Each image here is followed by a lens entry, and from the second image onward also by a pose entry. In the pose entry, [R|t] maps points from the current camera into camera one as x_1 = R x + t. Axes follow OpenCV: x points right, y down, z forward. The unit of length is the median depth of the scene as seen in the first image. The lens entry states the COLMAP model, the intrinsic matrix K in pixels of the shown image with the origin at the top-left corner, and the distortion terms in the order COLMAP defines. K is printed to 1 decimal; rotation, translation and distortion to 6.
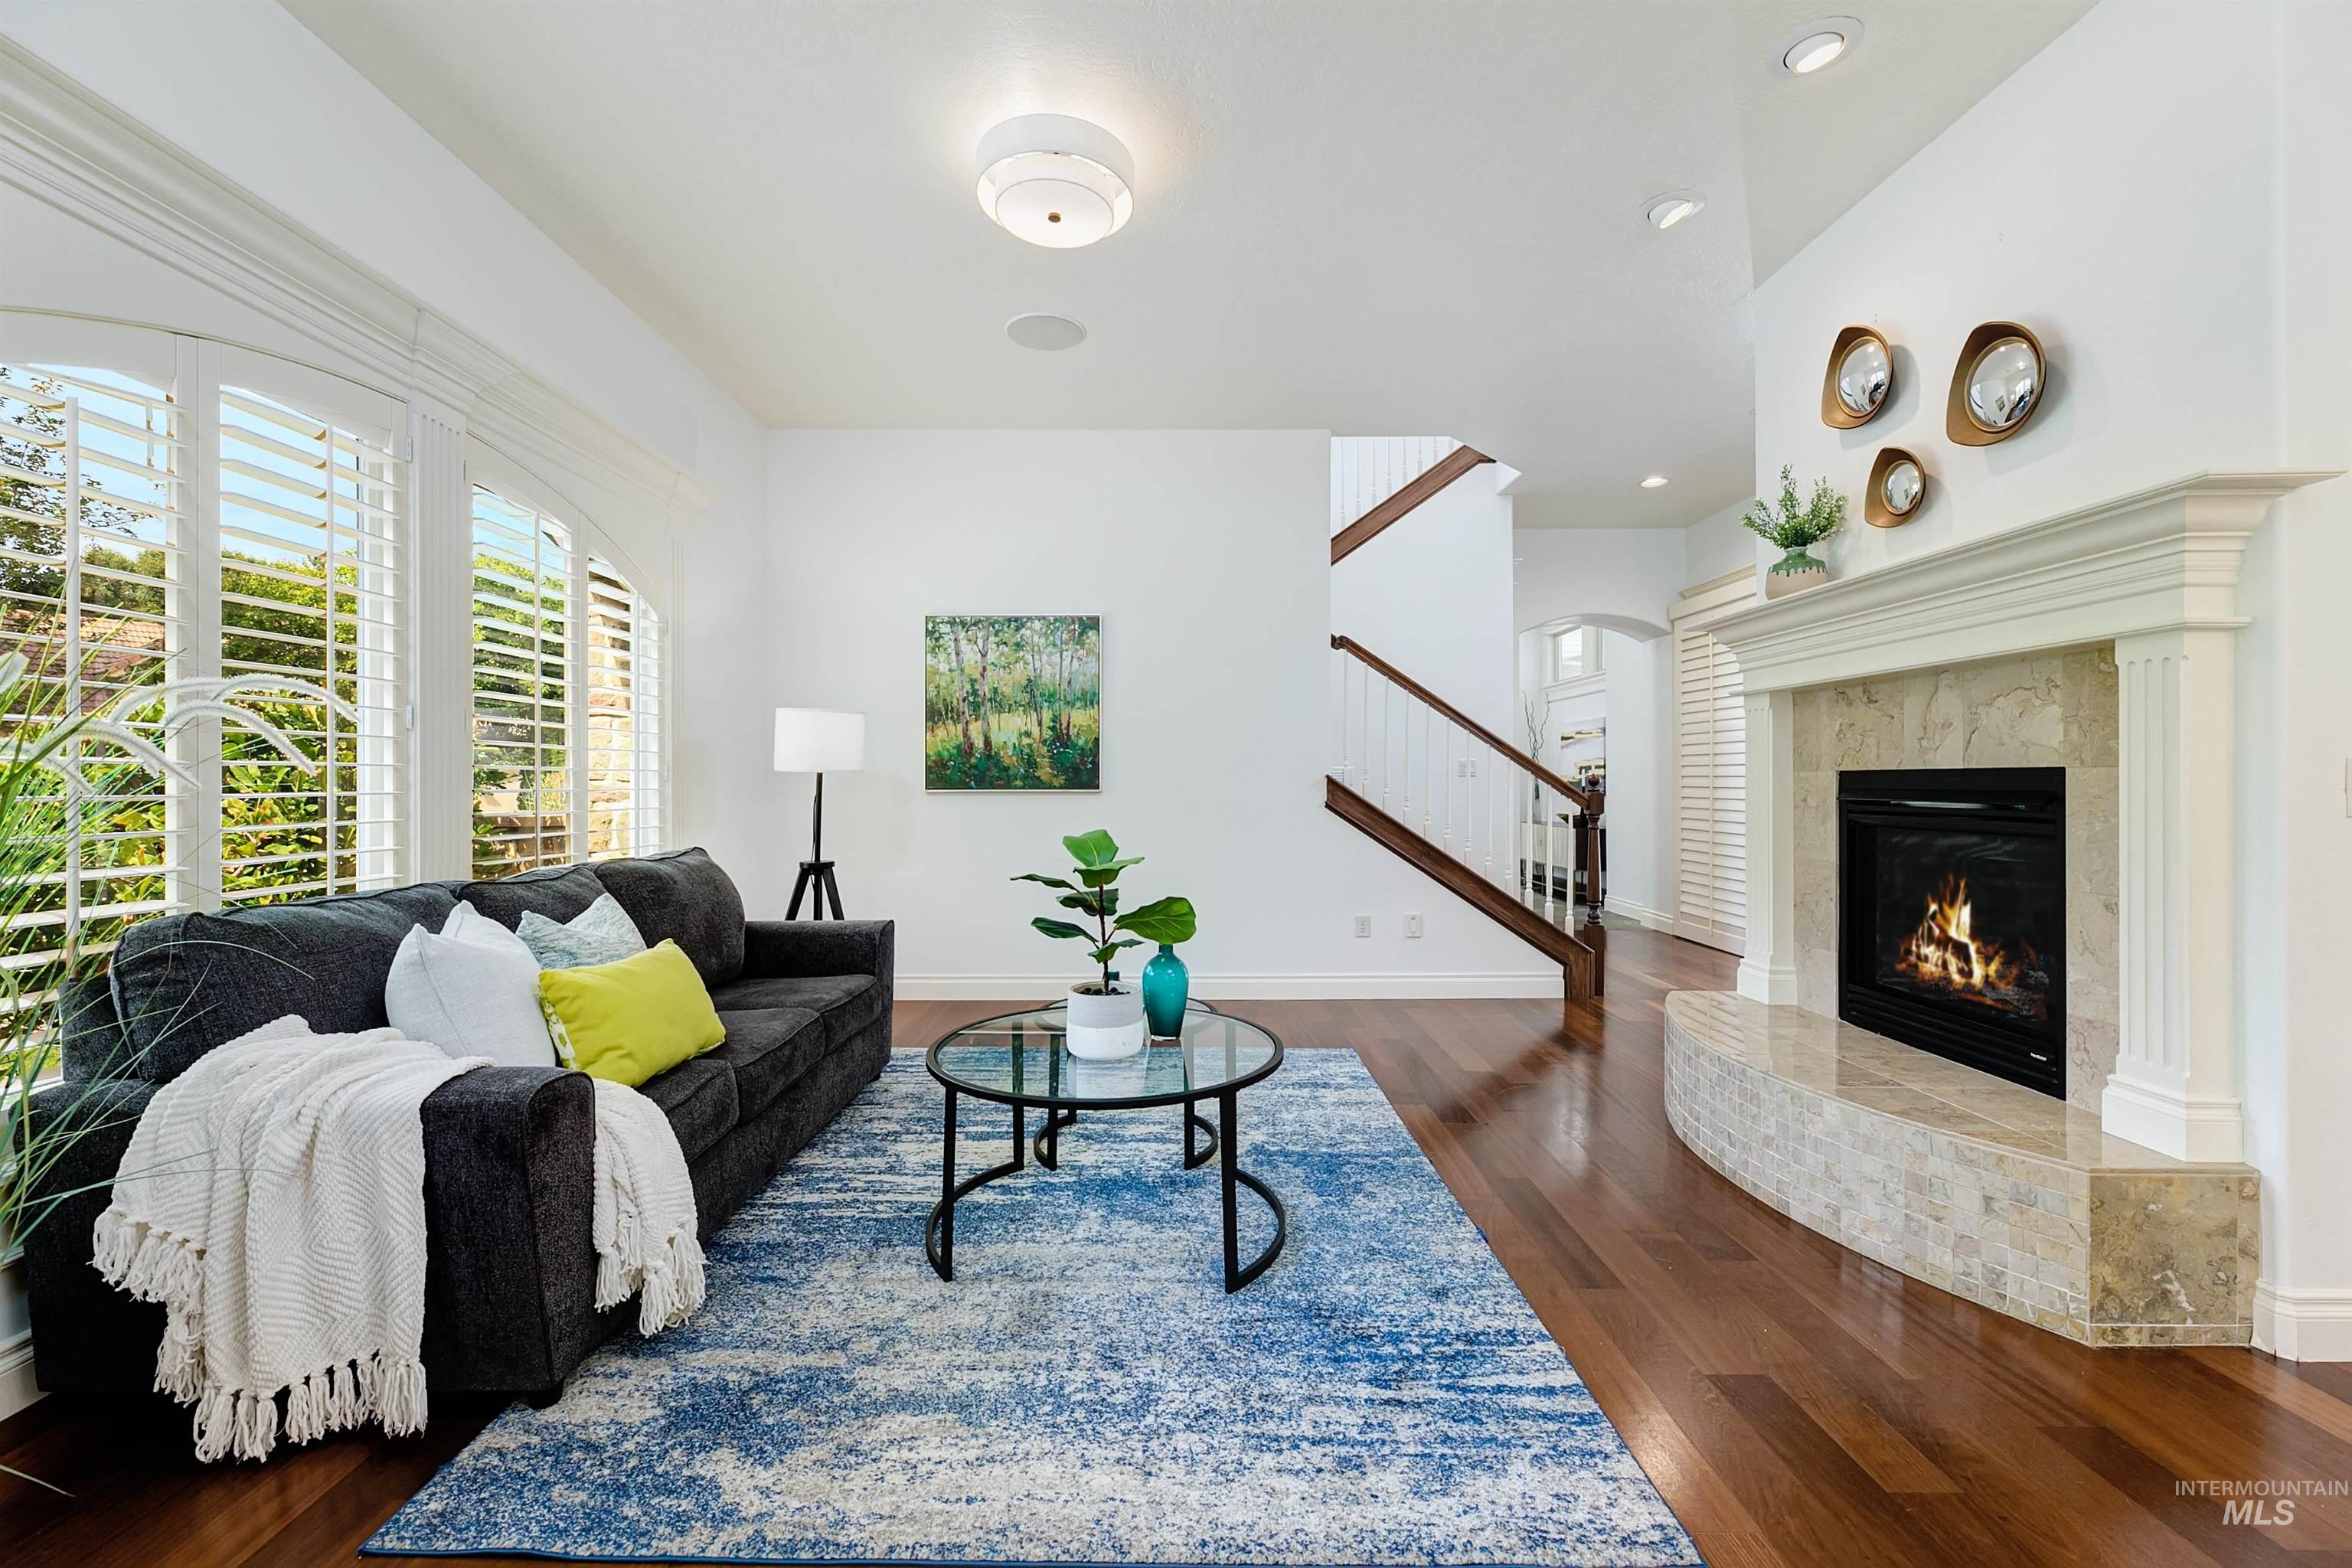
lens RADIAL K [[956.6, 0, 1176.0], [0, 956.6, 784.0], [0, 0, 1]] dist [-0.000360, 0.000013]
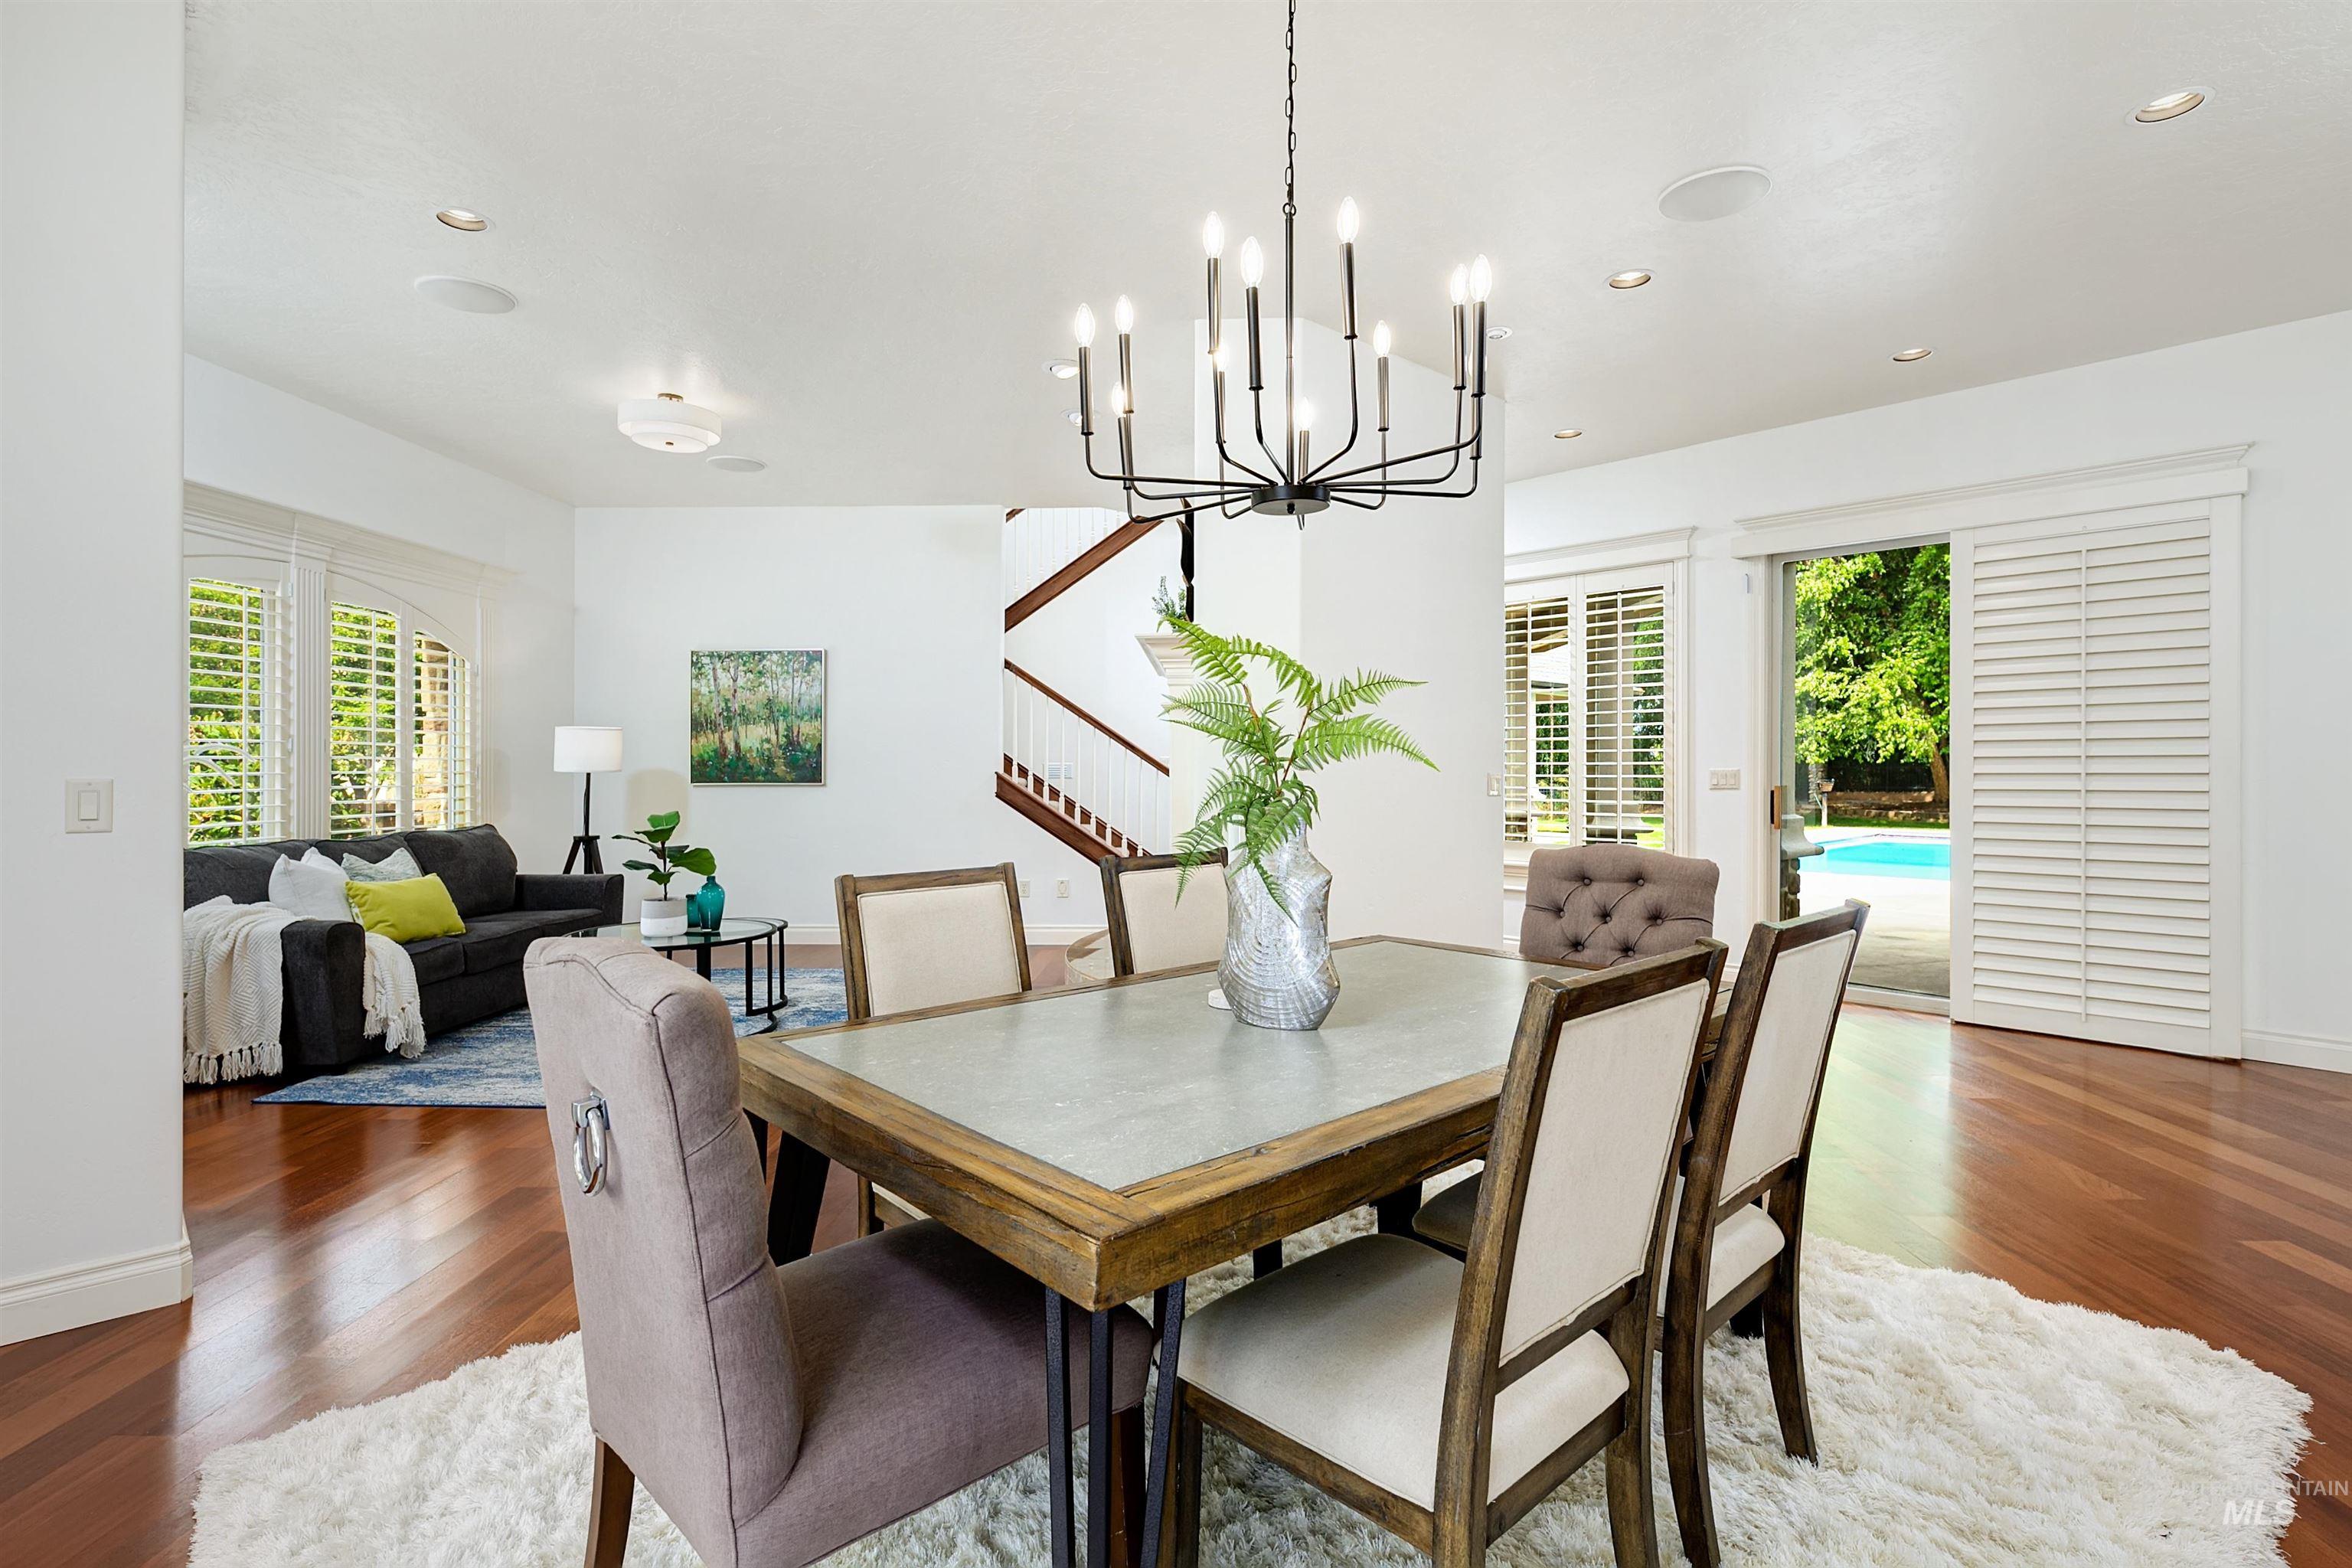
lens RADIAL K [[1107.7, 0, 1176.9], [0, 1107.7, 766.1], [0, 0, 1]] dist [0.001504, 0.000376]
pose [[0.999411, 0.001370, -0.034299, 0.799806], [-0.001391, 0.999999, -0.000583, -0.029913], [0.034298, 0.000630, 0.999411, -0.872383]]
